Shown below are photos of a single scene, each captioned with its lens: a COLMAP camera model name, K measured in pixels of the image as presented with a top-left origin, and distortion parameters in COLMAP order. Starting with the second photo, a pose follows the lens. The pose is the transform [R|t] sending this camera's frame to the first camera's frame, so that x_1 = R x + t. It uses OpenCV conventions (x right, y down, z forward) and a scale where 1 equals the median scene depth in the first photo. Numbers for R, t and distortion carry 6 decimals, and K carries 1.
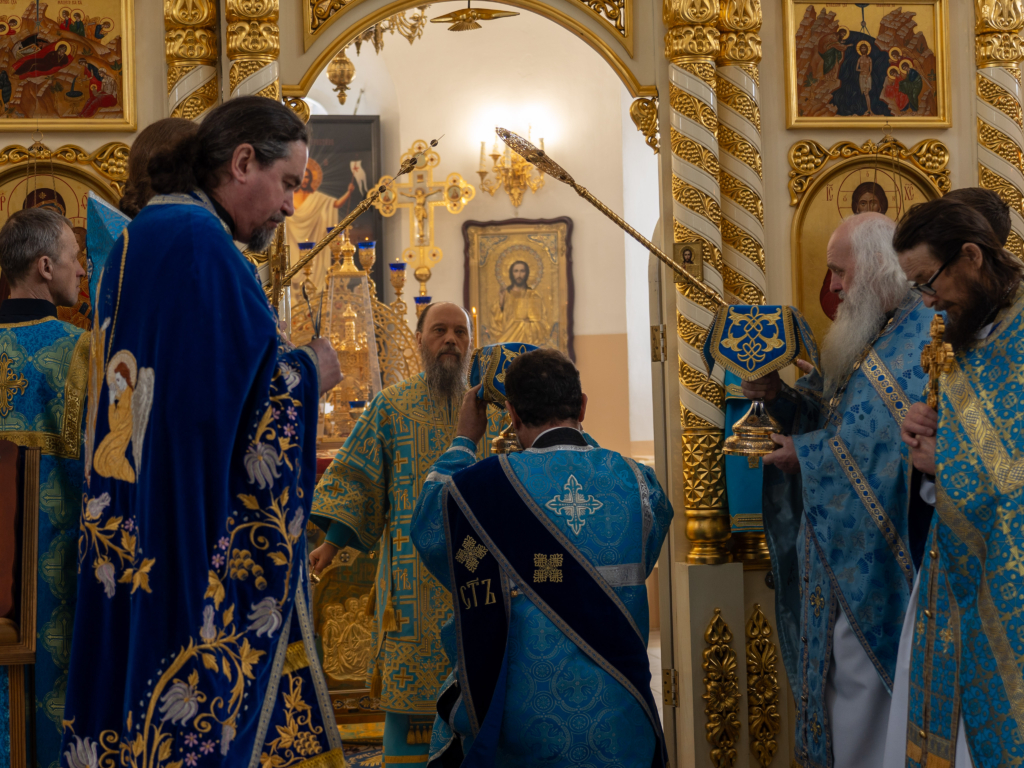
lens RADIAL K [[1782.9, 0, 512.0], [0, 1782.9, 384.0], [0, 0, 1]] dist [-0.067617, 0.010135]
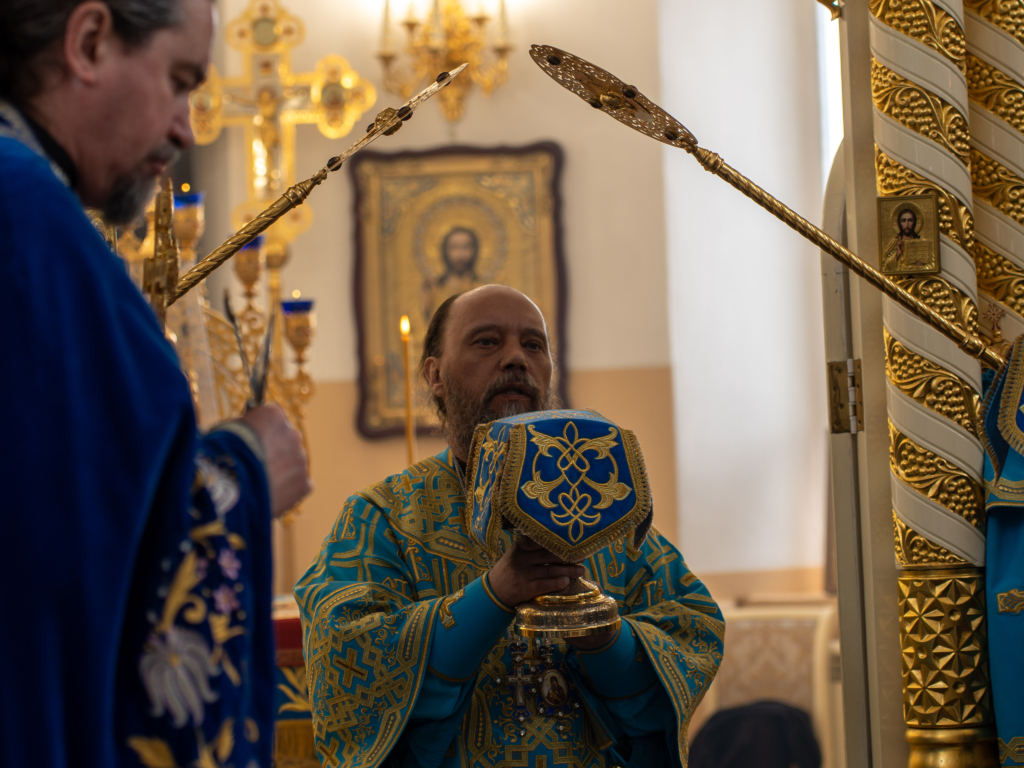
lens RADIAL K [[3399.1, 0, 512.0], [0, 3399.1, 384.0], [0, 0, 1]] dist [-0.038631, -0.457125]
pose [[0.999200, -0.008842, 0.038995, -0.050059], [0.009678, 0.999726, -0.021298, -0.007124], [-0.038796, 0.021659, 0.999012, 0.050031]]
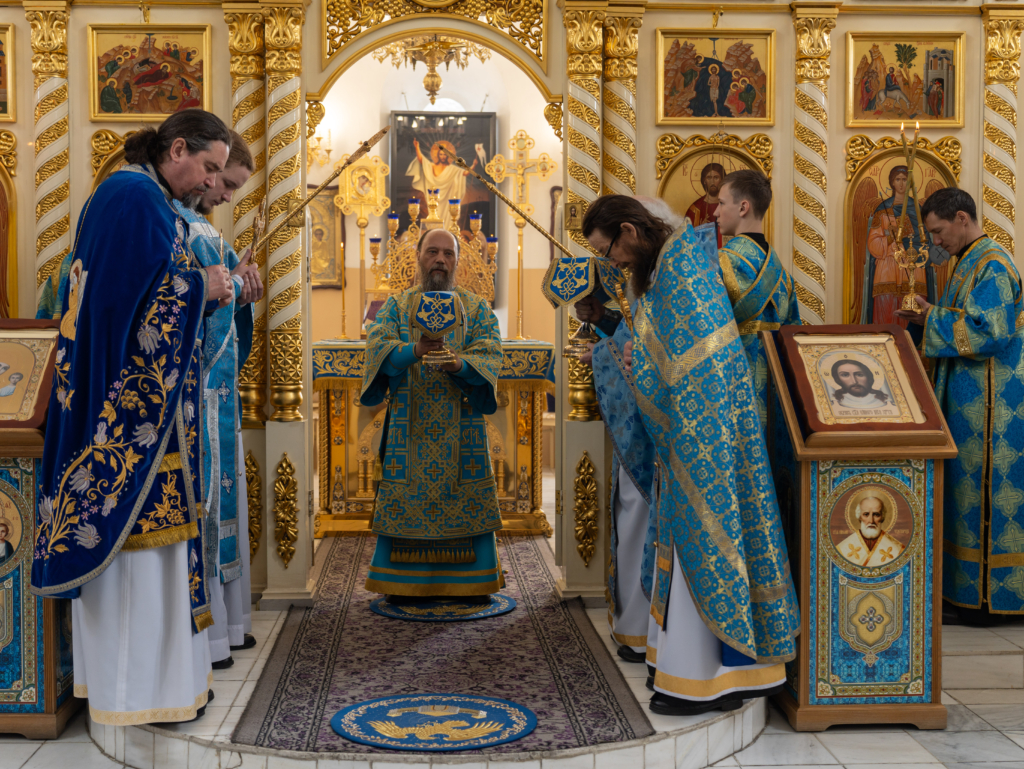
lens RADIAL K [[1234.5, 0, 512.0], [0, 1234.5, 384.5], [0, 0, 1]] dist [-0.050920, 0.007512]
pose [[0.992155, 0.035683, -0.119814, 0.174306], [-0.027430, 0.997181, 0.069838, 0.000620], [0.121968, -0.066004, 0.990337, -0.026091]]
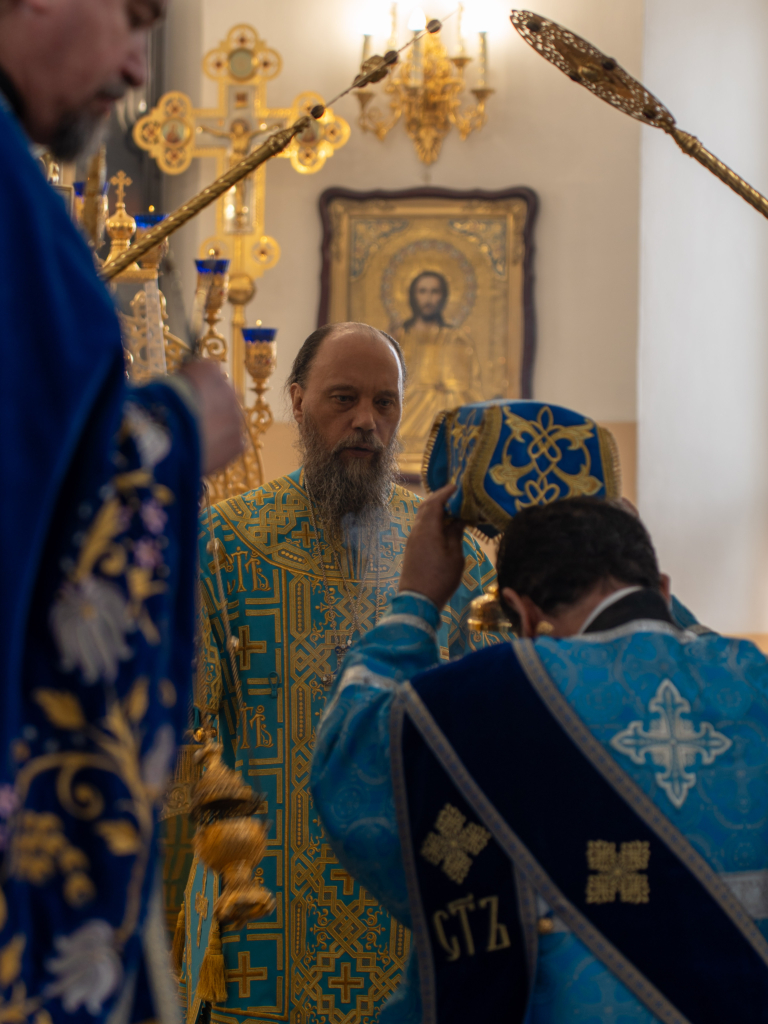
lens RADIAL K [[3399.1, 0, 384.0], [0, 3399.1, 512.0], [0, 0, 1]] dist [-0.038631, -0.457125]
pose [[0.999054, 0.041666, 0.012471, -0.046120], [-0.041618, 0.999125, -0.004135, 0.009878], [-0.012632, 0.003612, 0.999914, 0.086263]]
